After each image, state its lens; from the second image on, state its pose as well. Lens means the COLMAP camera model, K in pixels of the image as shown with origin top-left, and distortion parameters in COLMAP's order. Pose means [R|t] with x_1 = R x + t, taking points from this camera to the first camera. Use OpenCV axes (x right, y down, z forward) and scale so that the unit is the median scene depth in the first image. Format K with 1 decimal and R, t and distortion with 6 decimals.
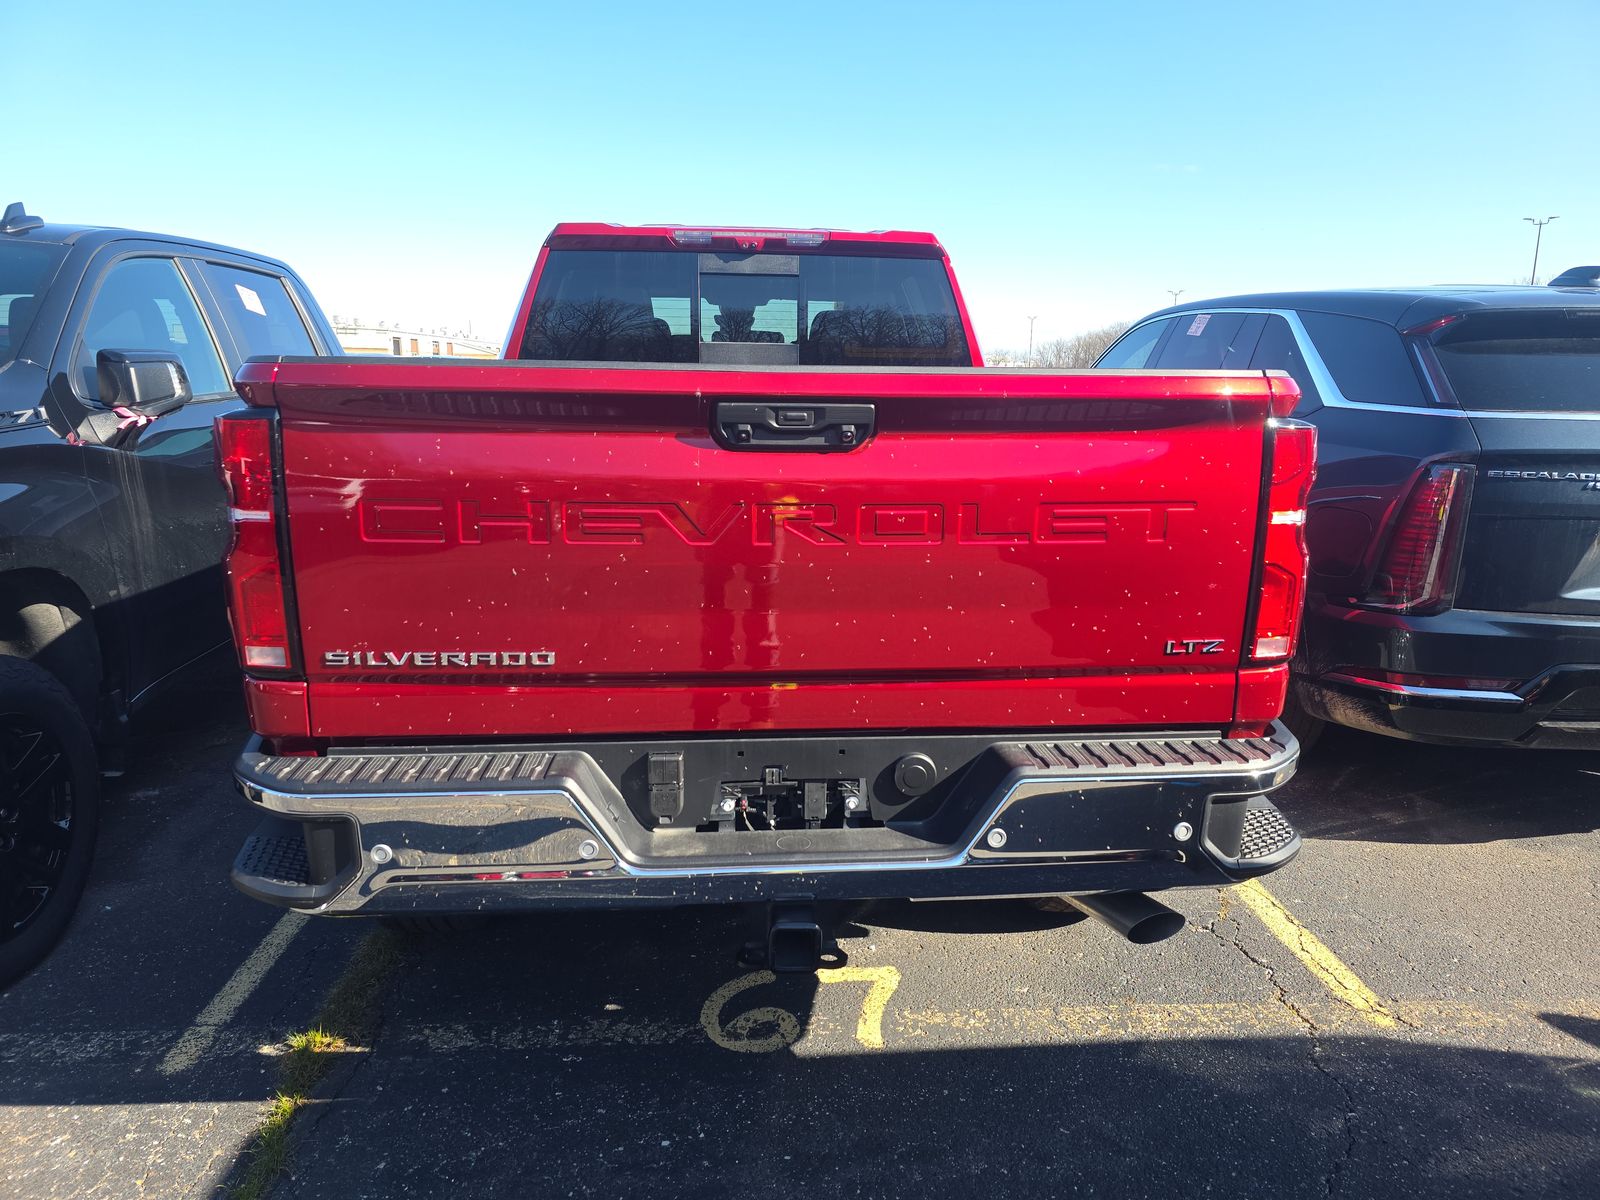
lens RADIAL K [[1053.3, 0, 807.9], [0, 1053.3, 606.6], [0, 0, 1]] dist [0.030744, -0.014202]
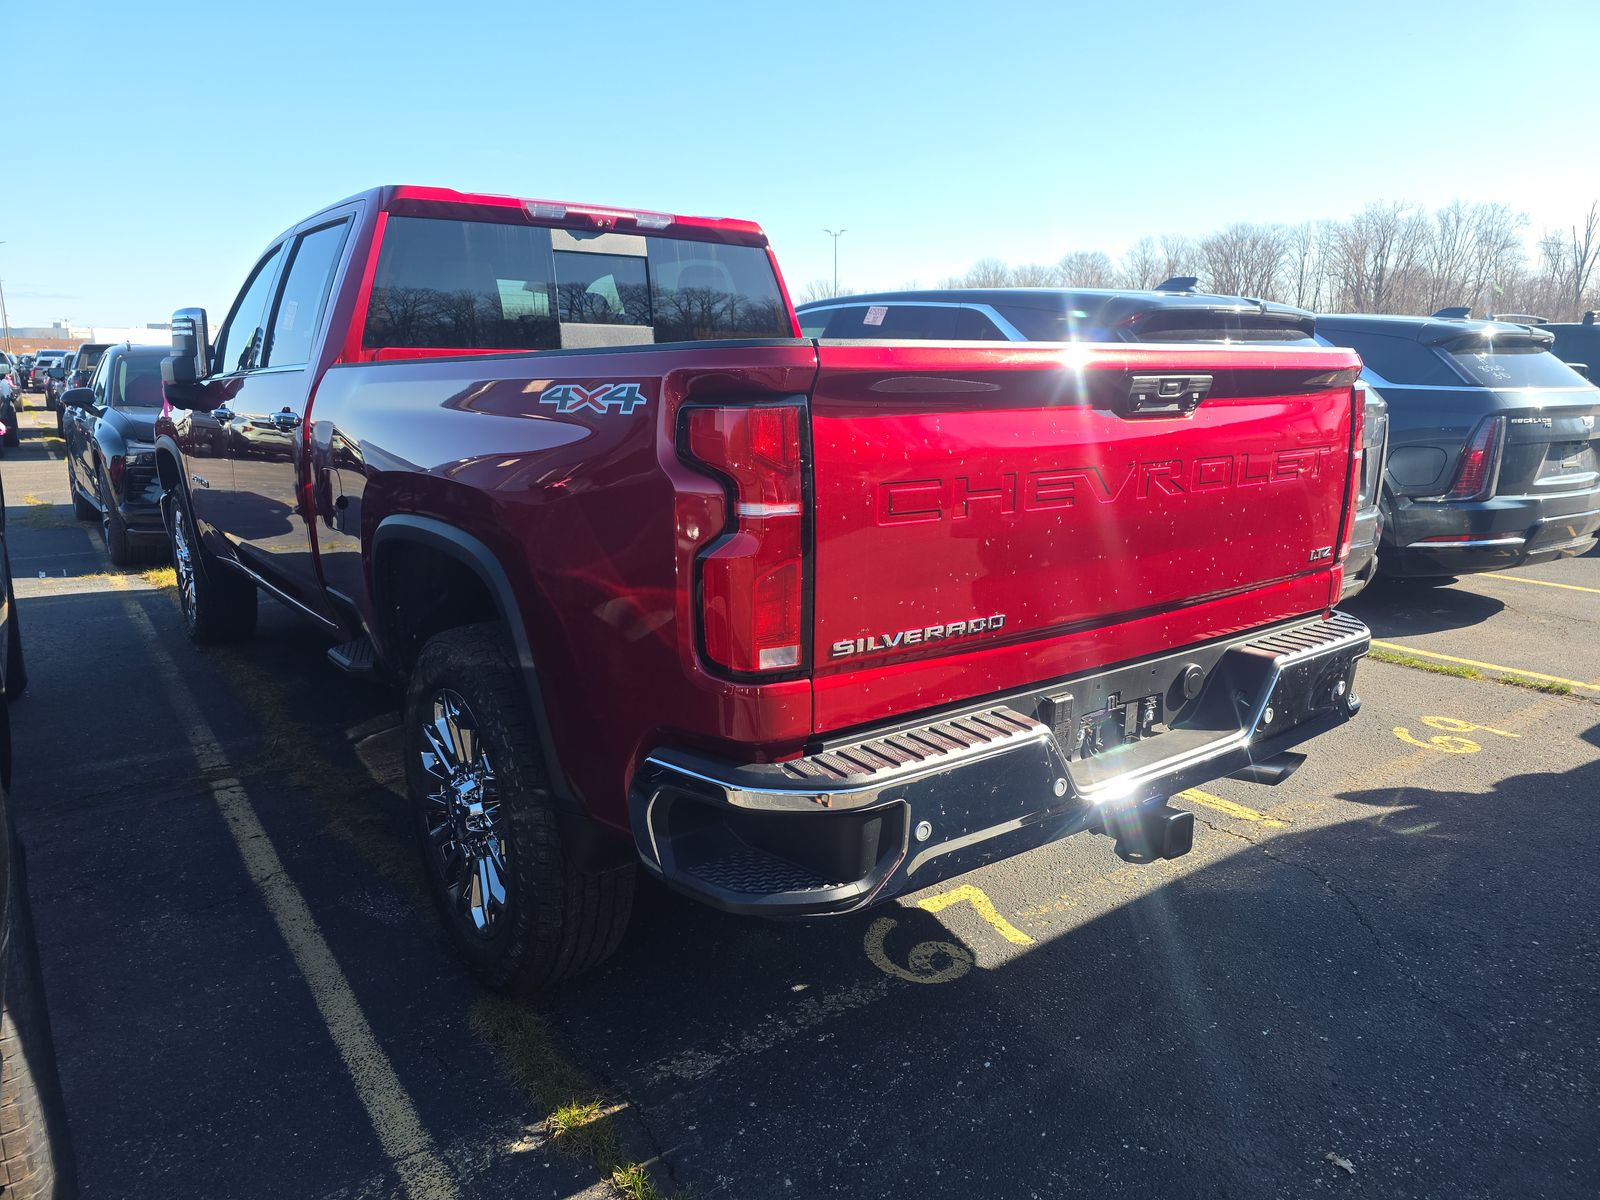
lens RADIAL K [[1053.3, 0, 811.5], [0, 1053.3, 597.2], [0, 0, 1]] dist [0.030744, -0.014202]
pose [[0.849931, -0.120606, 0.512906, -0.694273], [0.118029, 0.992293, 0.037746, -0.027257], [-0.513505, 0.028456, 0.857615, 0.132911]]
